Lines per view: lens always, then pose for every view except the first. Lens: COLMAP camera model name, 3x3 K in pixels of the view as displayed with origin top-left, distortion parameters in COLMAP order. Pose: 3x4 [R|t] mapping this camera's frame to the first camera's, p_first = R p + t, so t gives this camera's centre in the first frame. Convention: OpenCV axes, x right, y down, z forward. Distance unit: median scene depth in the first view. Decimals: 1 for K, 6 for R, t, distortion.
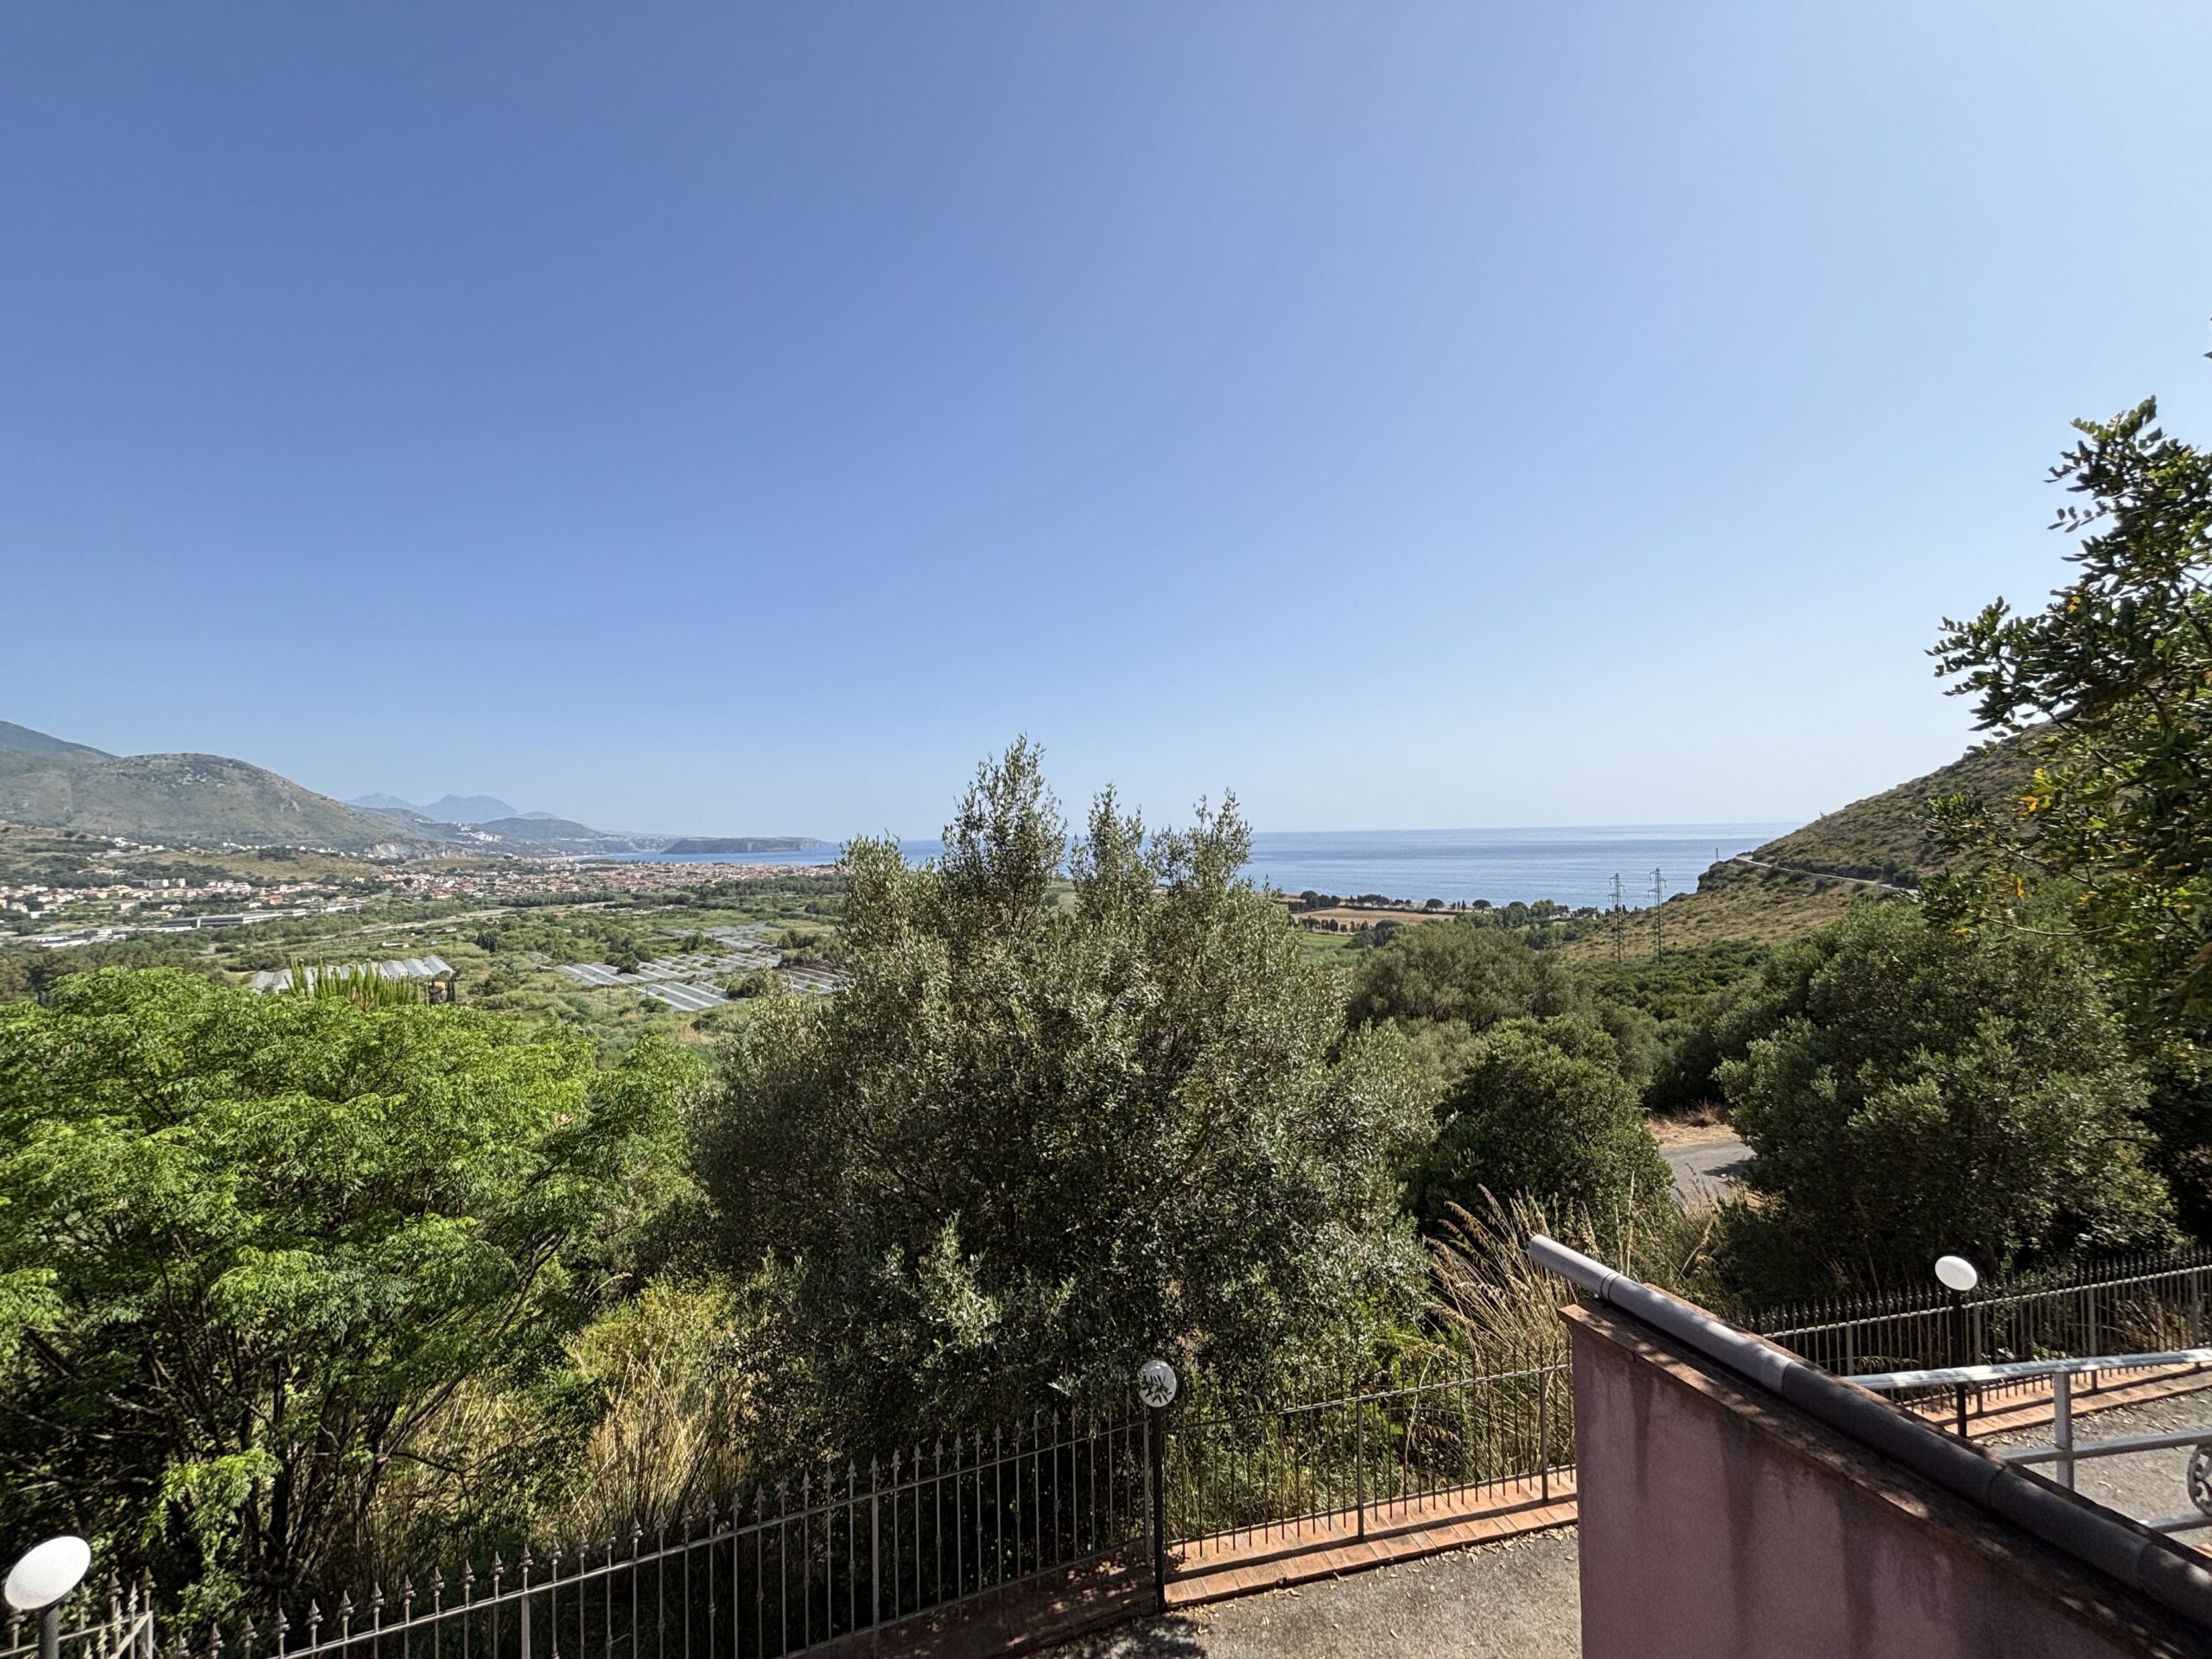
lens RADIAL K [[901.1, 0, 1110.4], [0, 901.1, 823.7], [0, 0, 1]] dist [-0.001497, -0.000731]
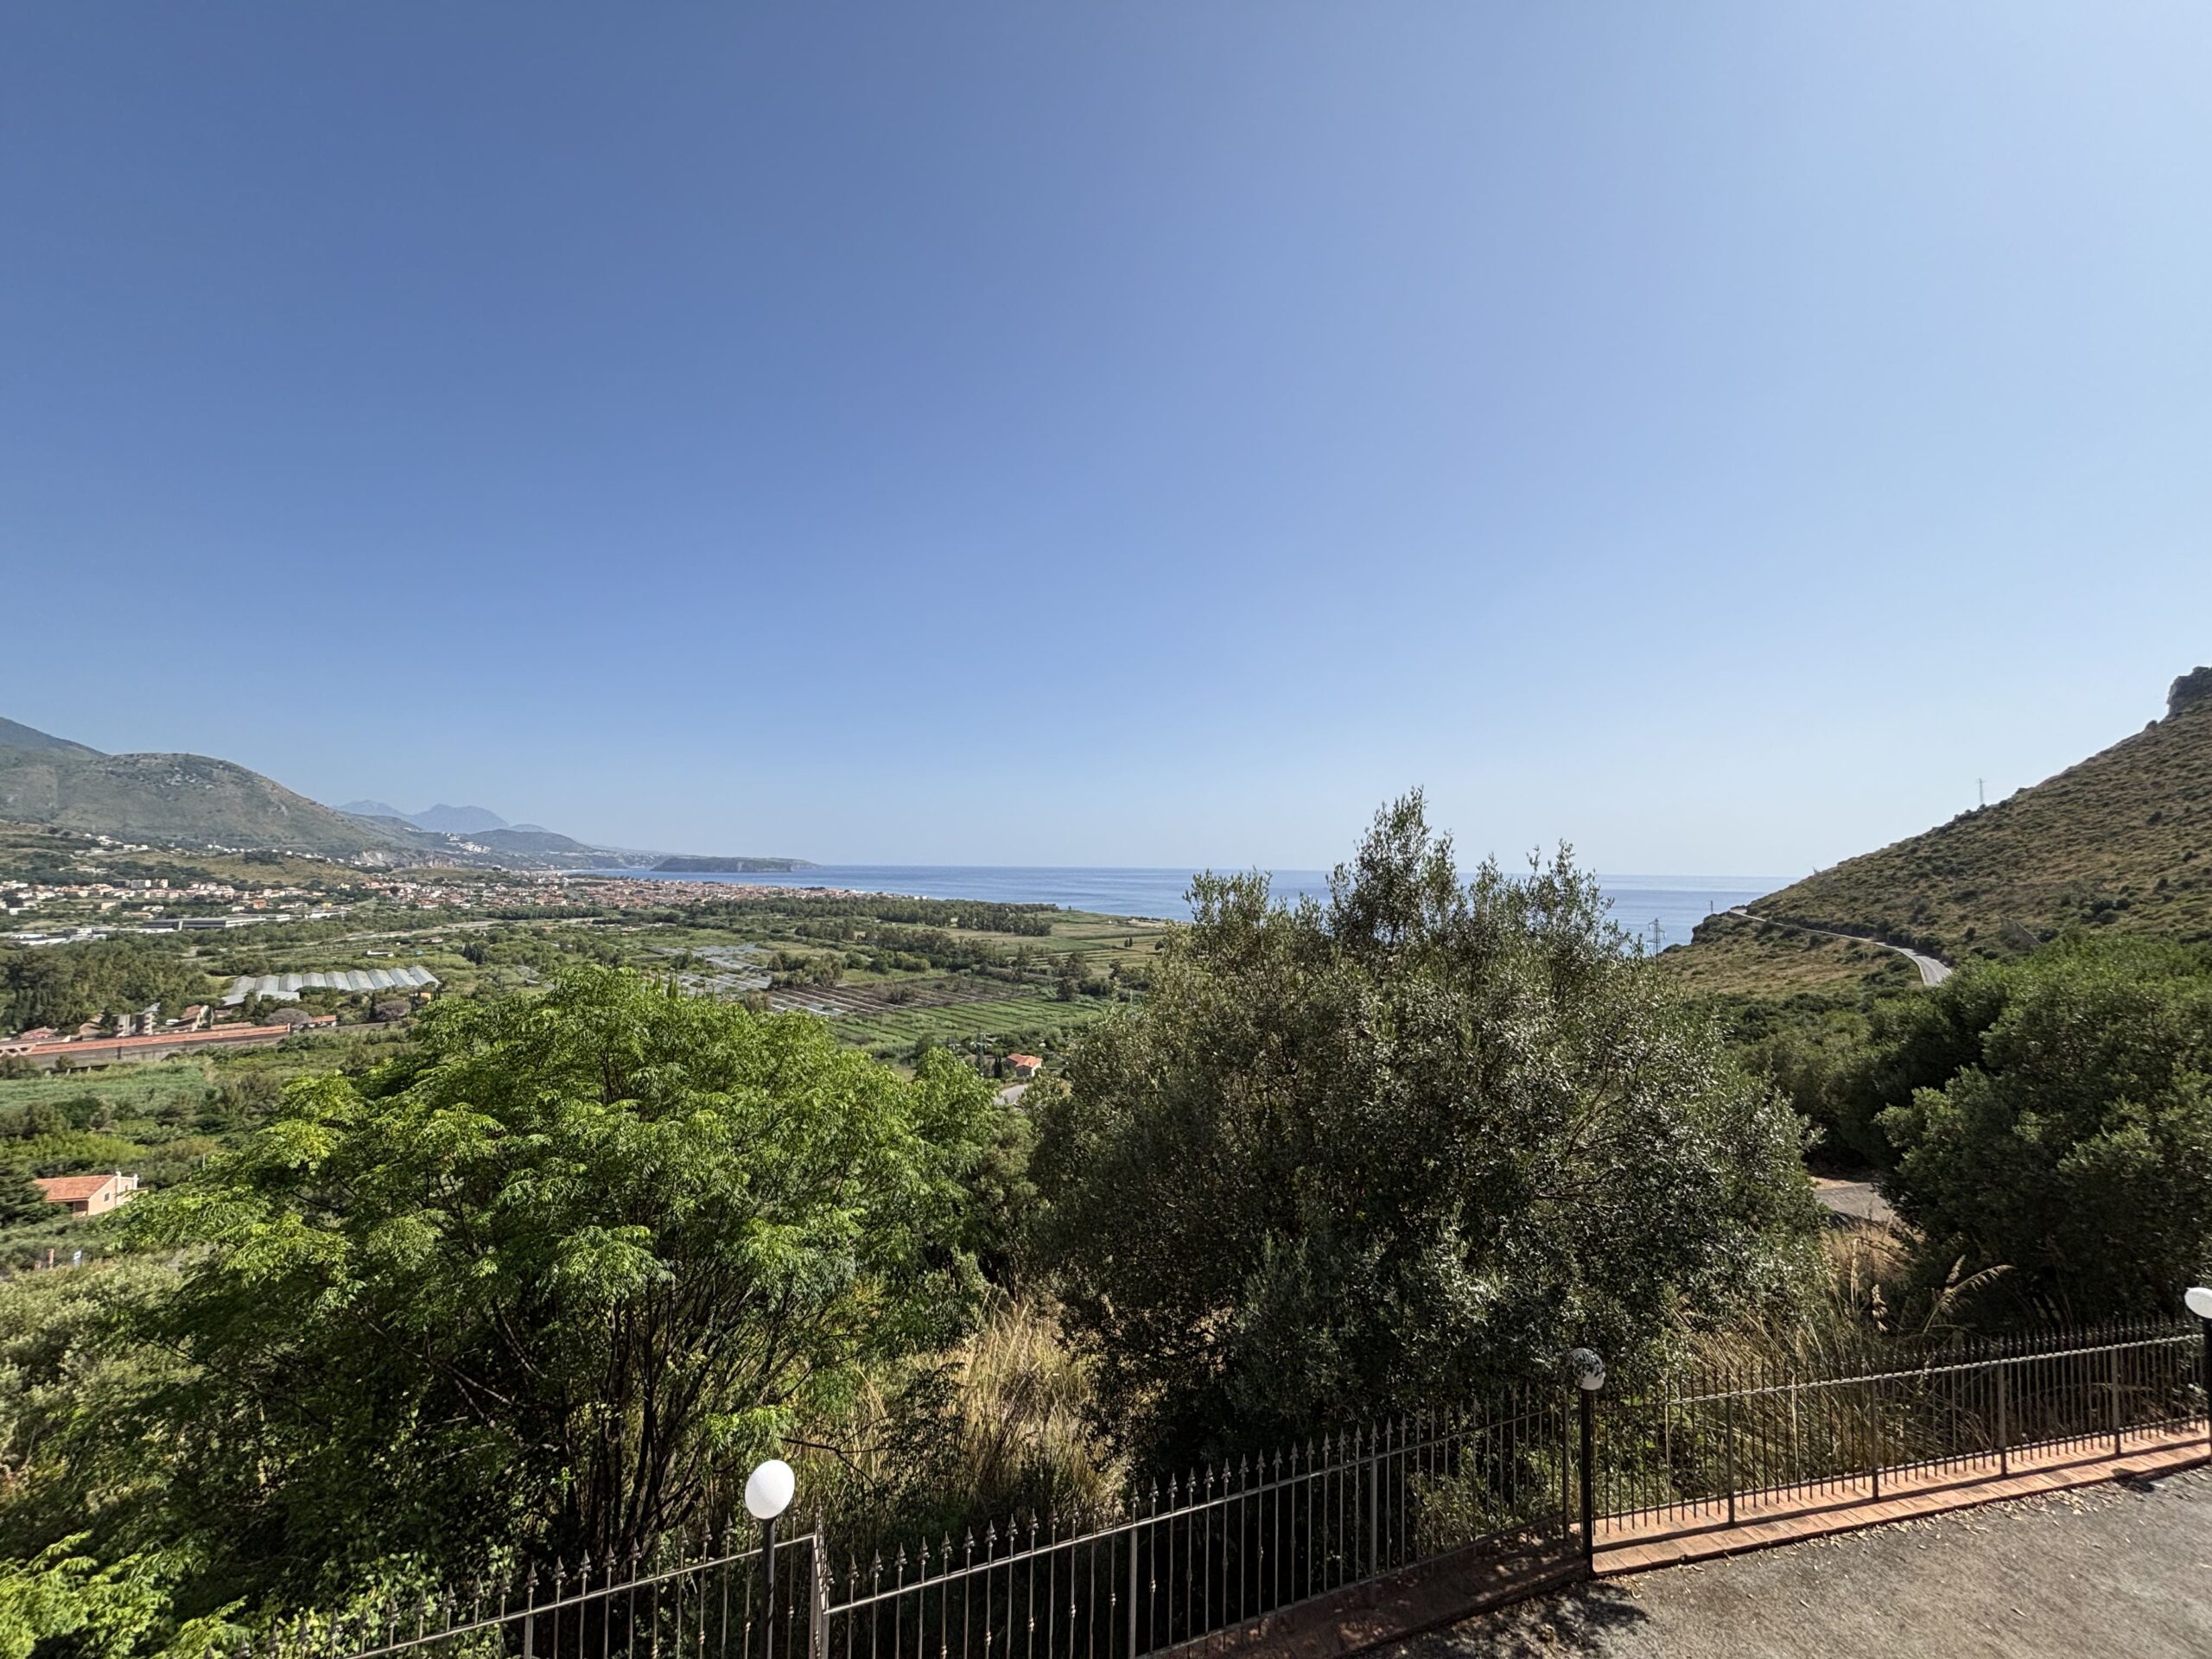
lens RADIAL K [[900.9, 0, 1112.7], [0, 900.9, 829.0], [0, 0, 1]] dist [-0.003047, -0.000074]
pose [[0.999375, 0.034149, 0.009186, -0.192257], [-0.033859, 0.998975, -0.030036, -0.001002], [-0.010202, 0.029706, 0.999507, -0.045125]]
